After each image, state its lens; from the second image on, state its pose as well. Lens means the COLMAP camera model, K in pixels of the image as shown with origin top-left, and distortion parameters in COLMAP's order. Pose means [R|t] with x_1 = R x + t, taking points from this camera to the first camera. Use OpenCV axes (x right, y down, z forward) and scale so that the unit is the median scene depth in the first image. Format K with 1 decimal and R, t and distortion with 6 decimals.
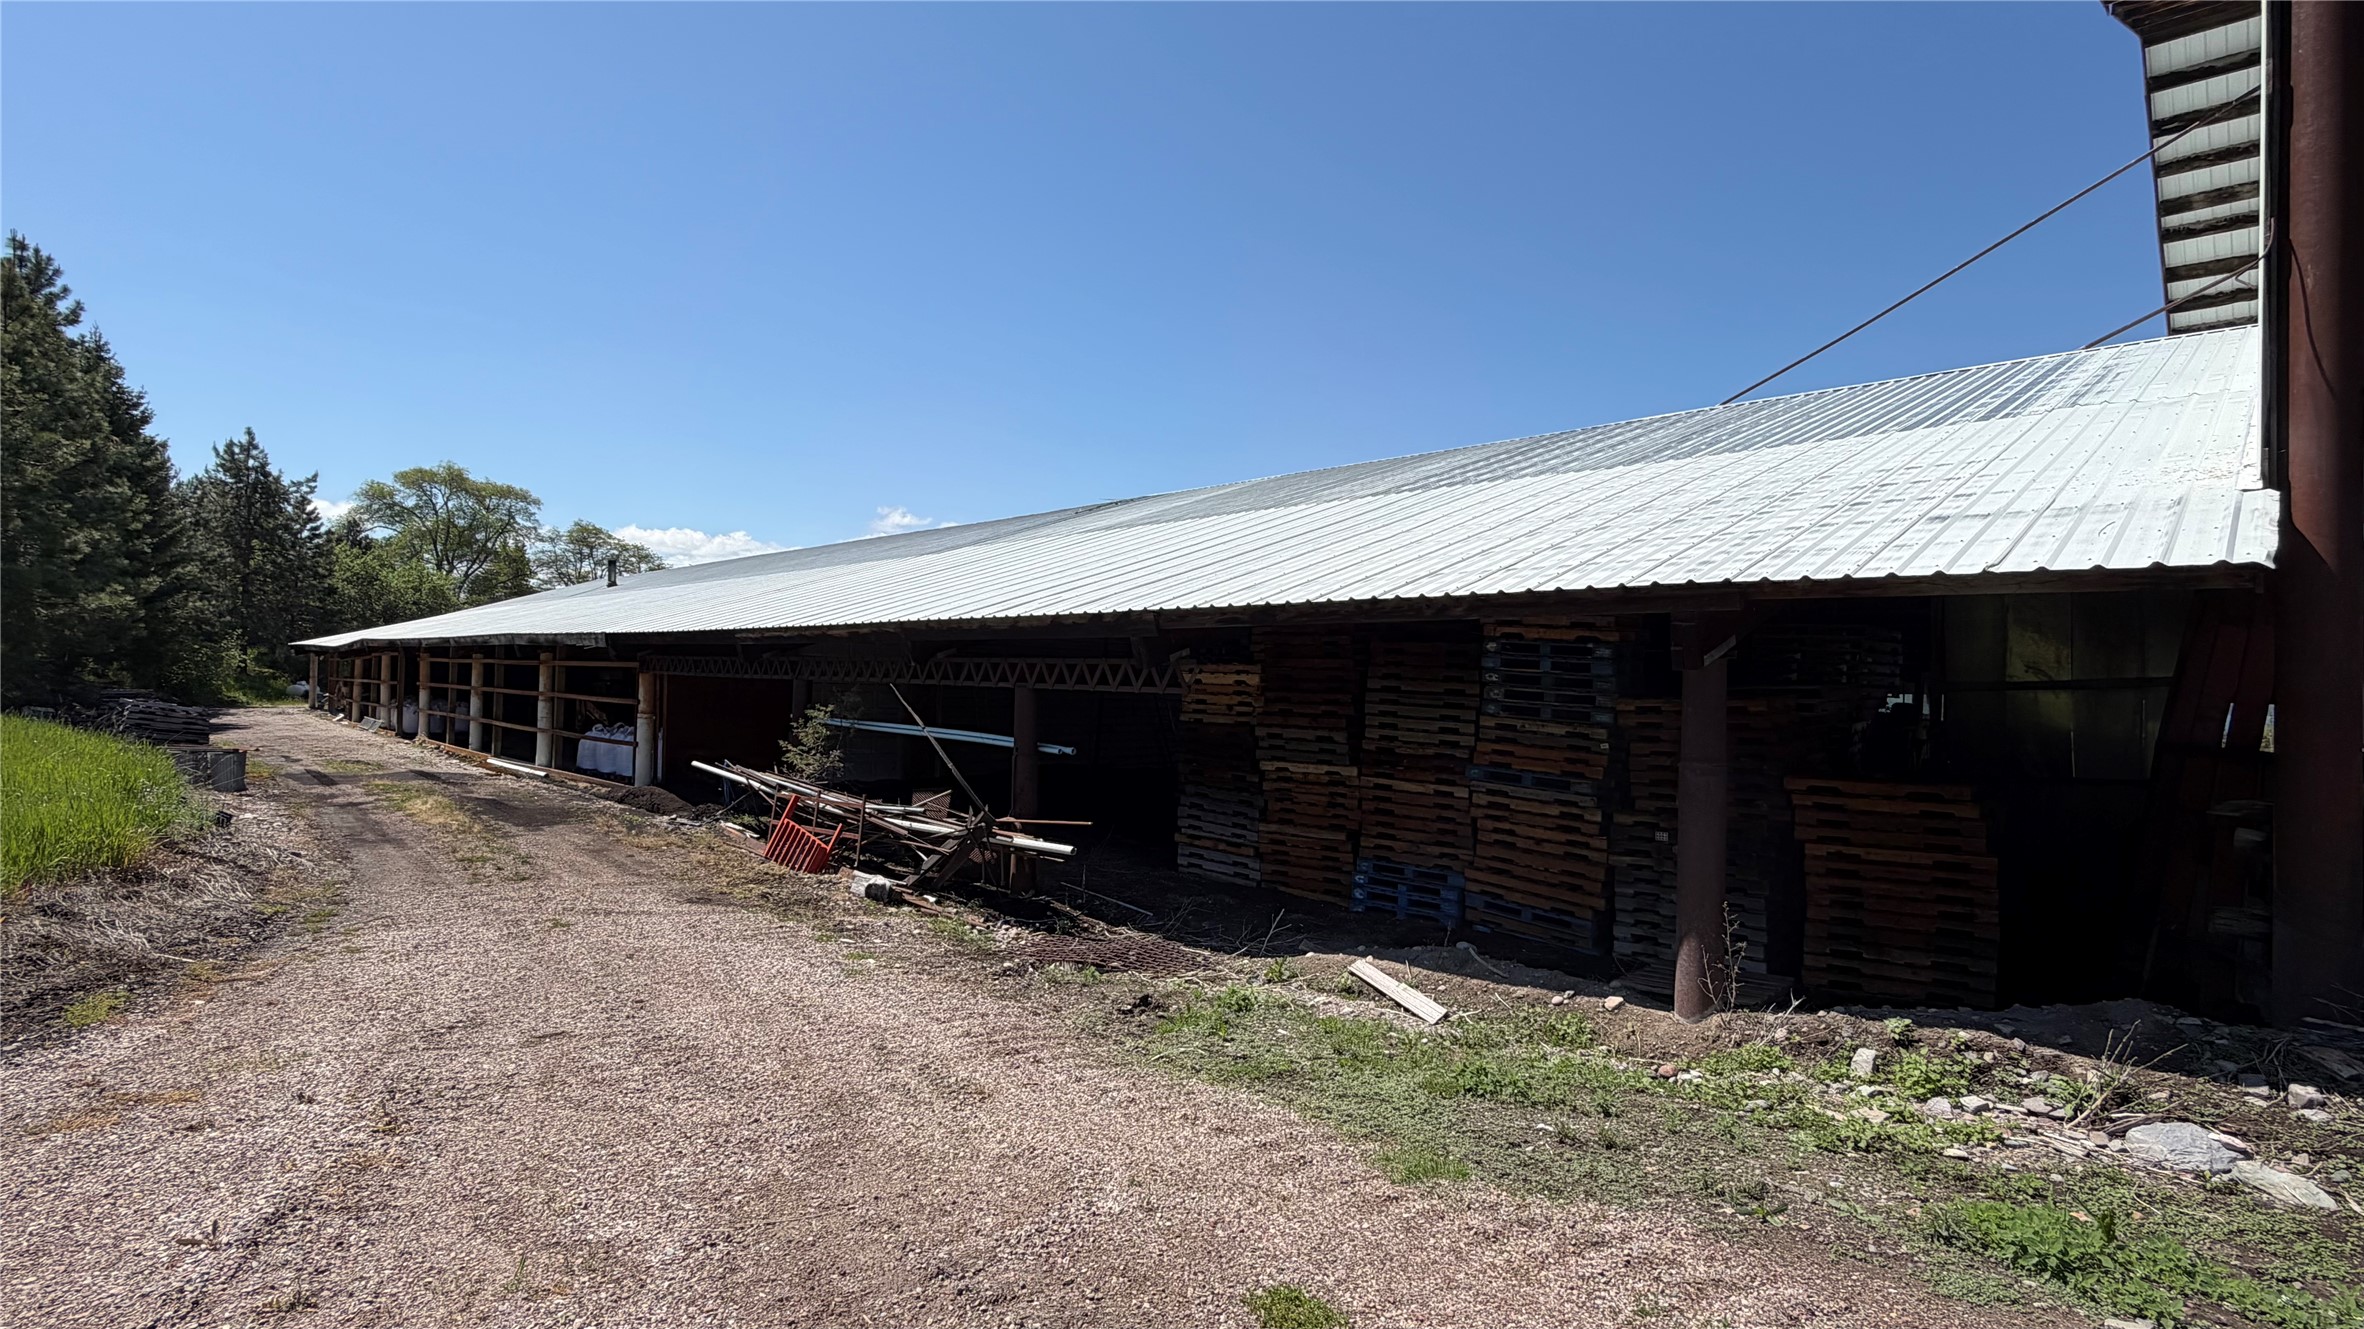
lens RADIAL K [[1105.4, 0, 1182.0], [0, 1105.4, 664.5], [0, 0, 1]] dist [0.012394, -0.000081]
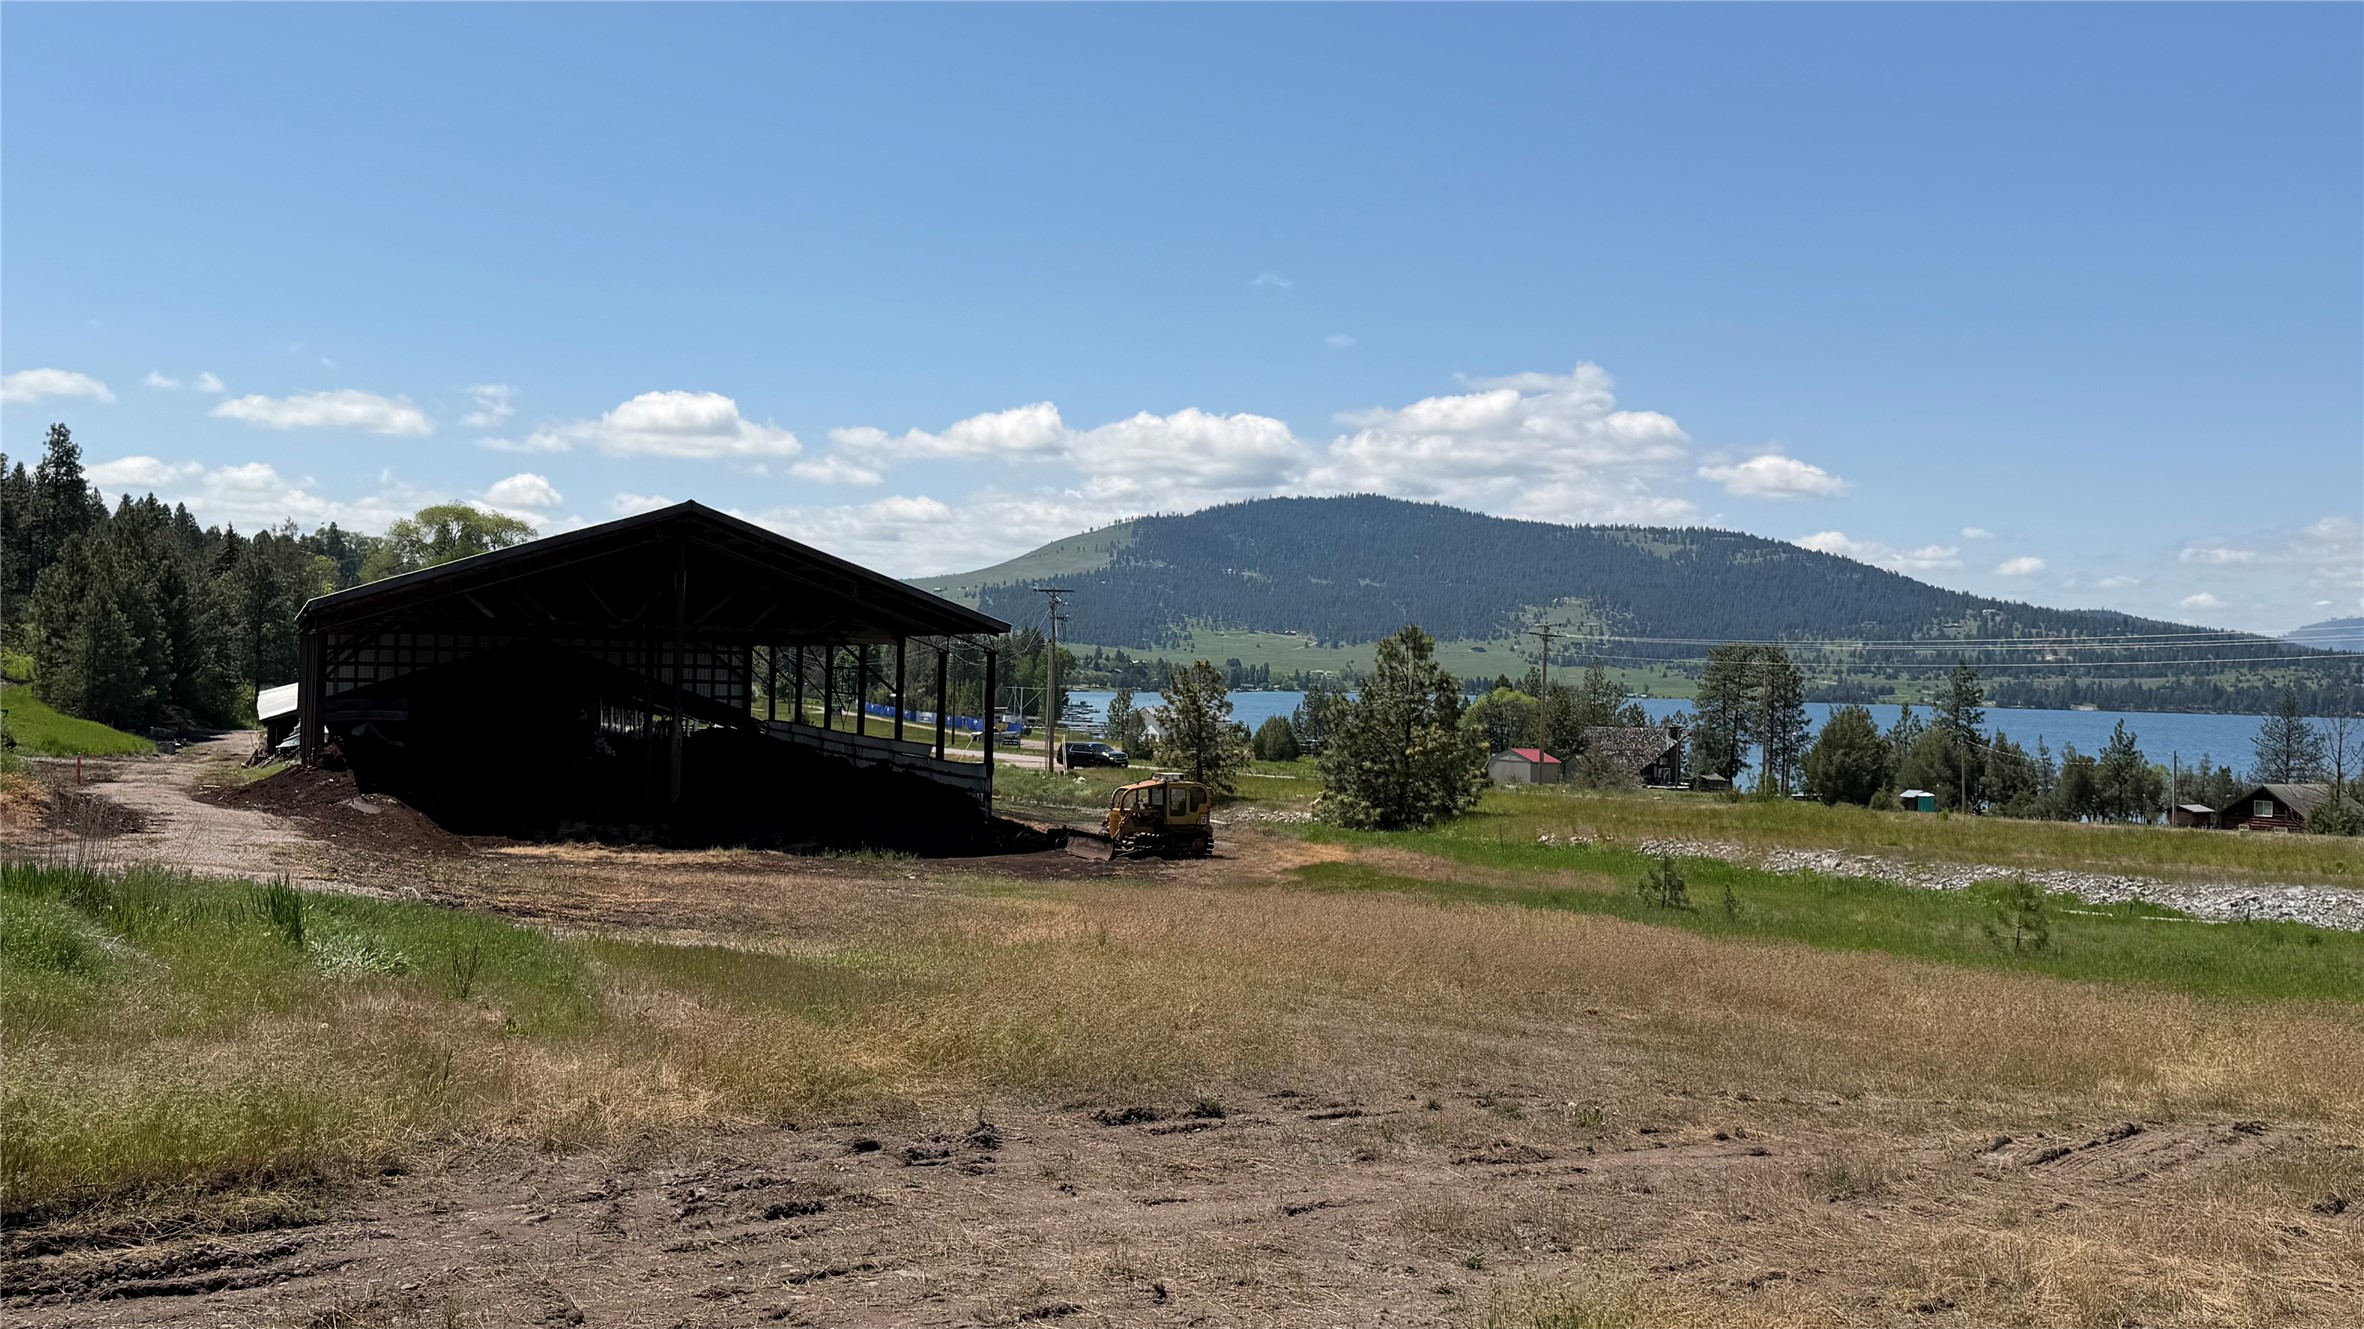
lens RADIAL K [[2107.2, 0, 1187.3], [0, 2107.2, 675.4], [0, 0, 1]] dist [0.180786, -0.382787]
pose [[0.931948, 0.000167, -0.362591, 5.788343], [0.003270, 0.999955, 0.008866, -0.229910], [0.362576, -0.009449, 0.931906, -5.219571]]
